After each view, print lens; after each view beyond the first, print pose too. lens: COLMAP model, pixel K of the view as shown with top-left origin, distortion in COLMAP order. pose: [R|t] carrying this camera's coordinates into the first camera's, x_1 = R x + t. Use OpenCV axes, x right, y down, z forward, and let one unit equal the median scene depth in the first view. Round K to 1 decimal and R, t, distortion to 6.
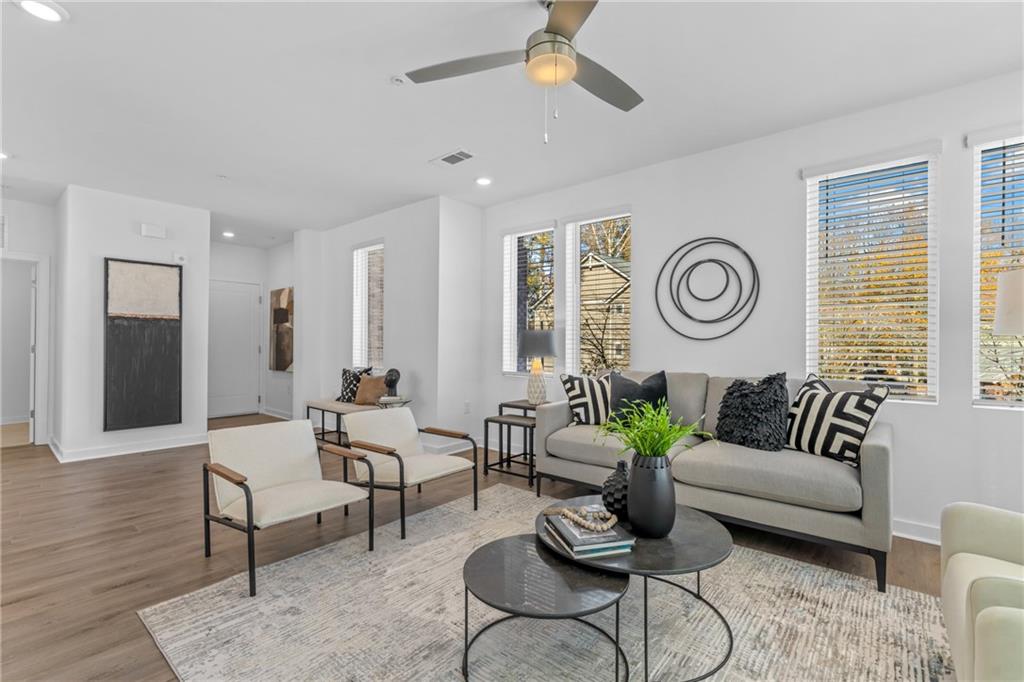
lens RADIAL K [[469.5, 0, 514.2], [0, 469.5, 336.0], [0, 0, 1]] dist [-0.002599, -0.000188]
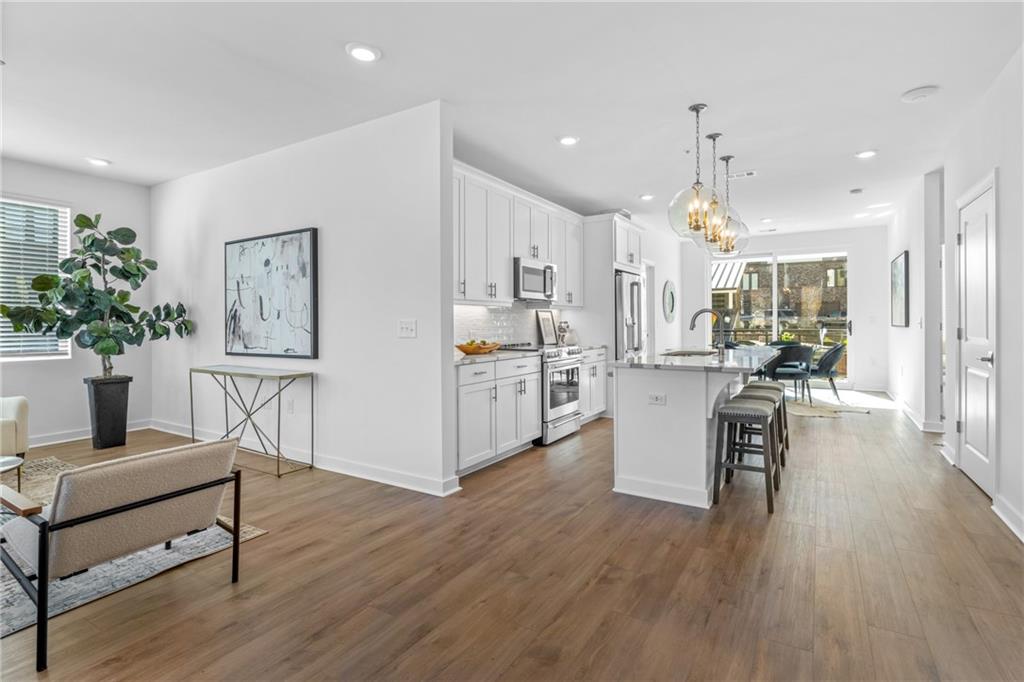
lens RADIAL K [[484.8, 0, 541.7], [0, 484.8, 321.7], [0, 0, 1]] dist [-0.003804, -0.000118]
pose [[-0.981930, -0.002905, -0.189221, -0.657425], [-0.000082, 0.999889, -0.014923, 0.015641], [0.189244, -0.014638, -0.981821, 1.249593]]
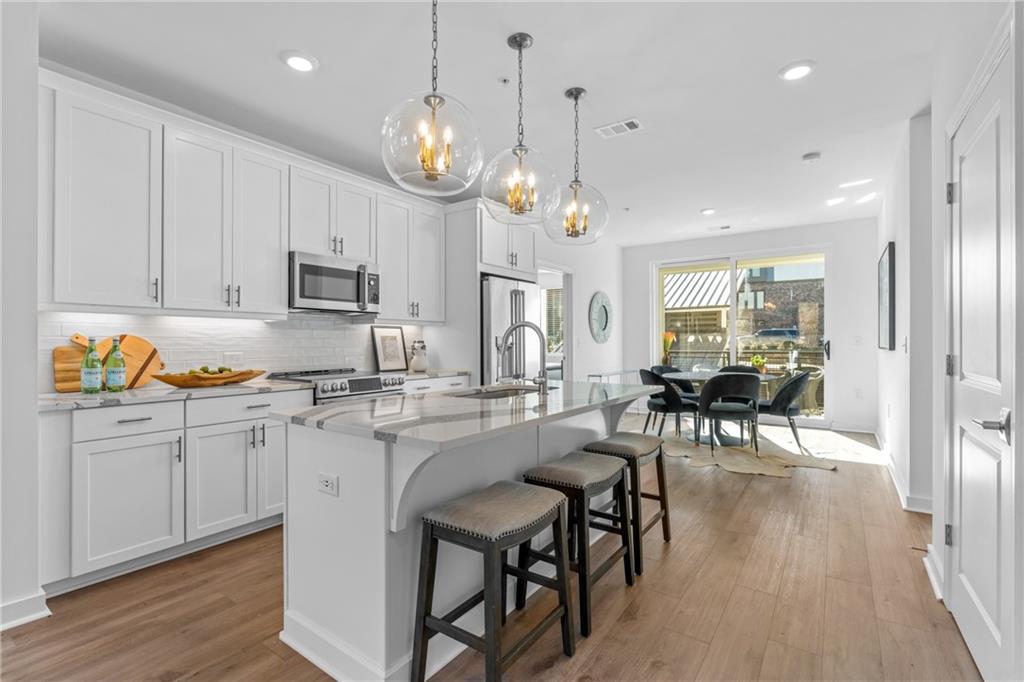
lens RADIAL K [[465.2, 0, 508.0], [0, 465.2, 340.2], [0, 0, 1]] dist [-0.001792, -0.000122]
pose [[-0.995704, -0.006694, -0.092353, -1.128570], [-0.005266, 0.999863, -0.015703, 0.008199], [0.092445, -0.015149, -0.995603, 0.922121]]
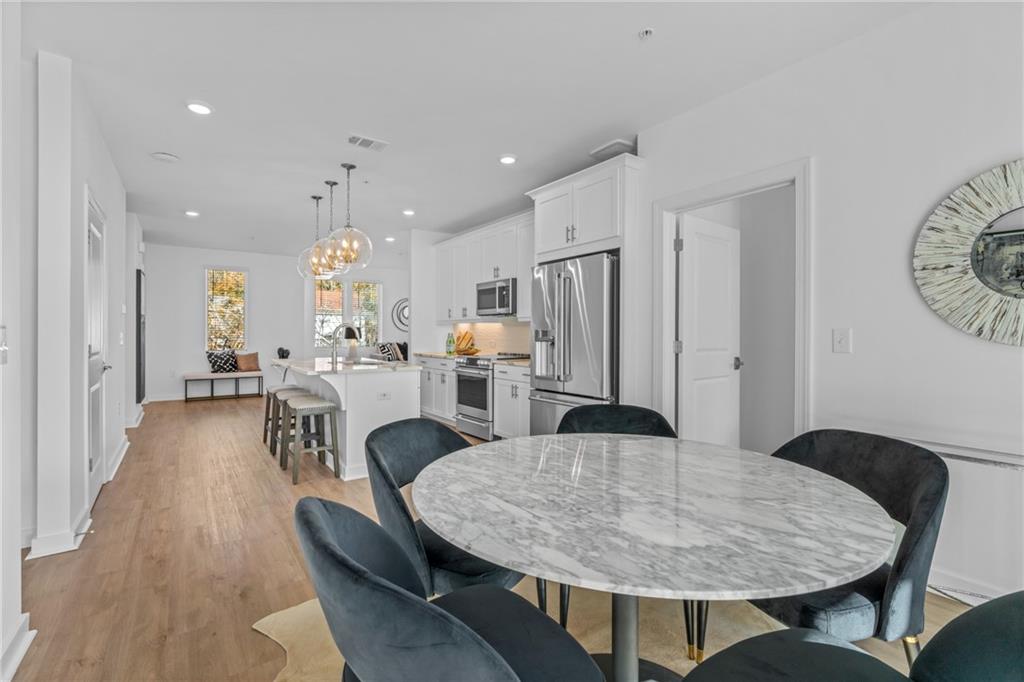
lens RADIAL K [[469.5, 0, 514.2], [0, 469.5, 336.0], [0, 0, 1]] dist [-0.002599, -0.000188]
pose [[0.244430, -0.012774, 0.969583, -2.229945], [-0.012650, 0.999786, 0.016361, -0.020882], [-0.969584, -0.016264, 0.244216, -0.401189]]
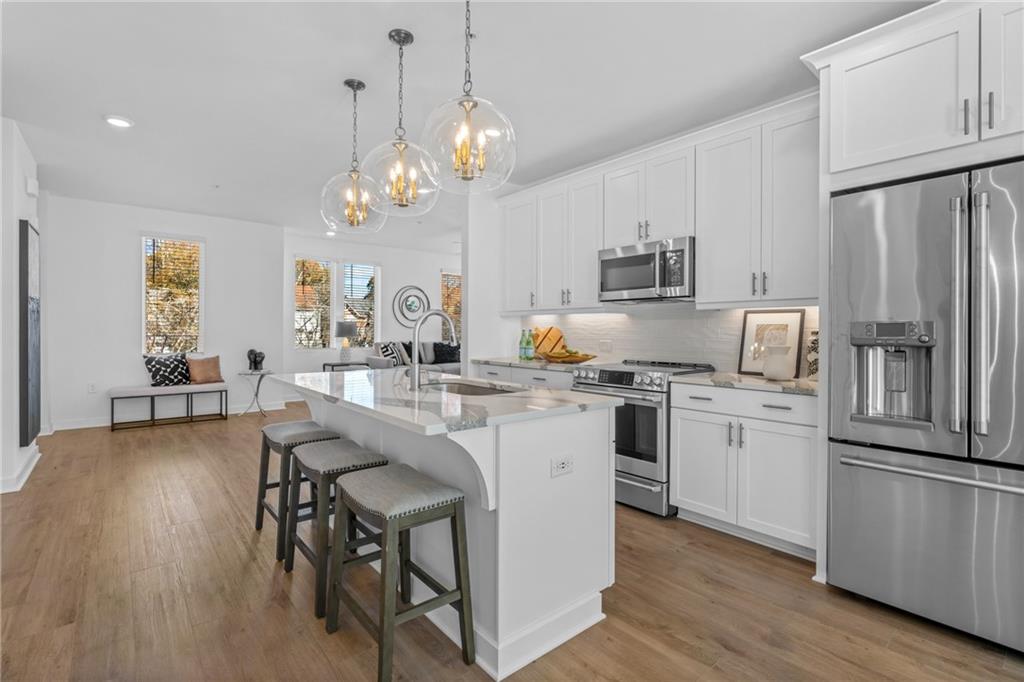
lens RADIAL K [[475.7, 0, 502.5], [0, 475.7, 336.2], [0, 0, 1]] dist [-0.000507, 0.000132]
pose [[0.177373, -0.017954, 0.983980, -1.783511], [-0.015543, 0.999658, 0.021042, -0.007778], [-0.984021, -0.019027, 0.177033, 0.092189]]
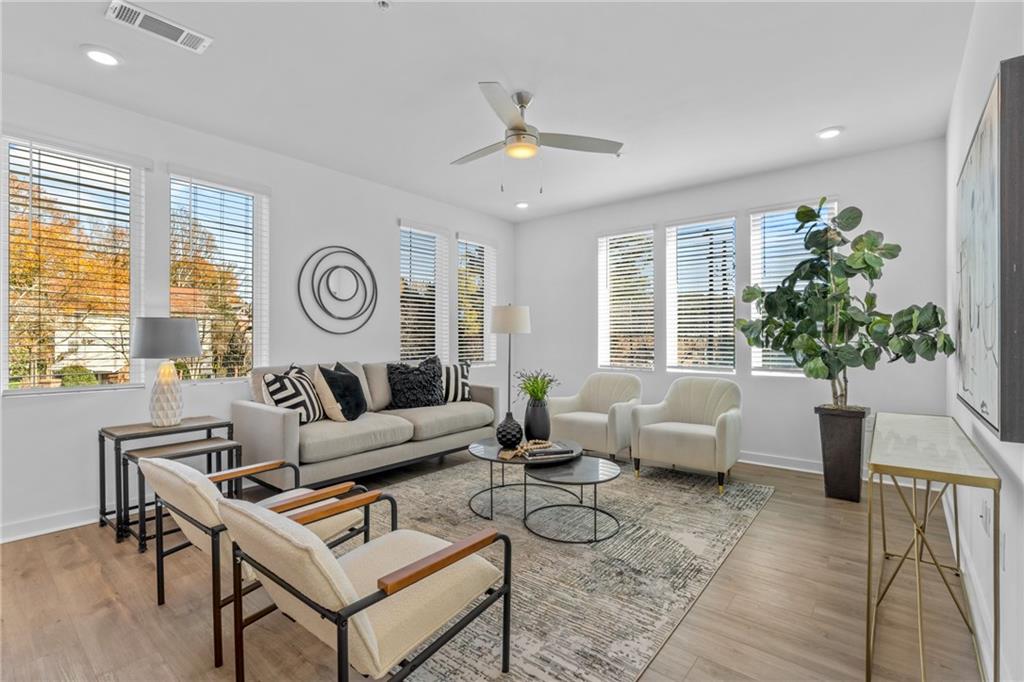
lens RADIAL K [[474.8, 0, 510.4], [0, 474.8, 337.9], [0, 0, 1]] dist [-0.001938, -0.000117]
pose [[-0.020696, -0.002449, 0.999783, -0.718577], [-0.011922, 0.999927, 0.002202, 0.008735], [-0.999715, -0.011874, -0.020724, 0.551629]]
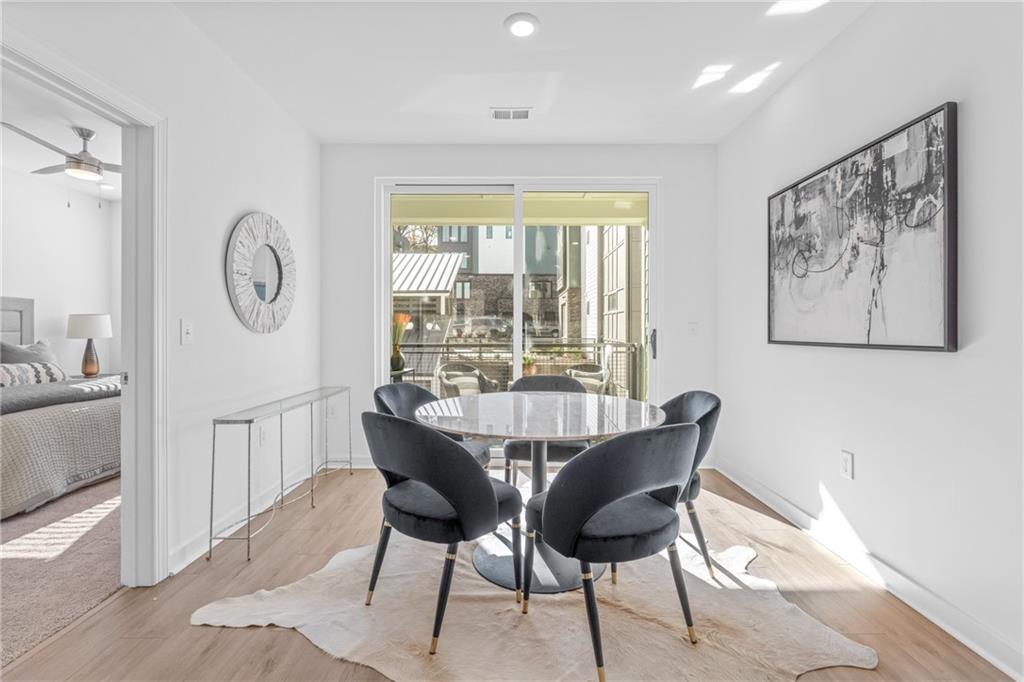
lens RADIAL K [[464.1, 0, 516.9], [0, 464.1, 329.1], [0, 0, 1]] dist [-0.000063, 0.000146]
pose [[-0.755205, -0.010155, -0.655410, -1.460504], [-0.000233, 0.999884, -0.015223, -0.004158], [0.655488, -0.011343, -0.755120, 0.039038]]
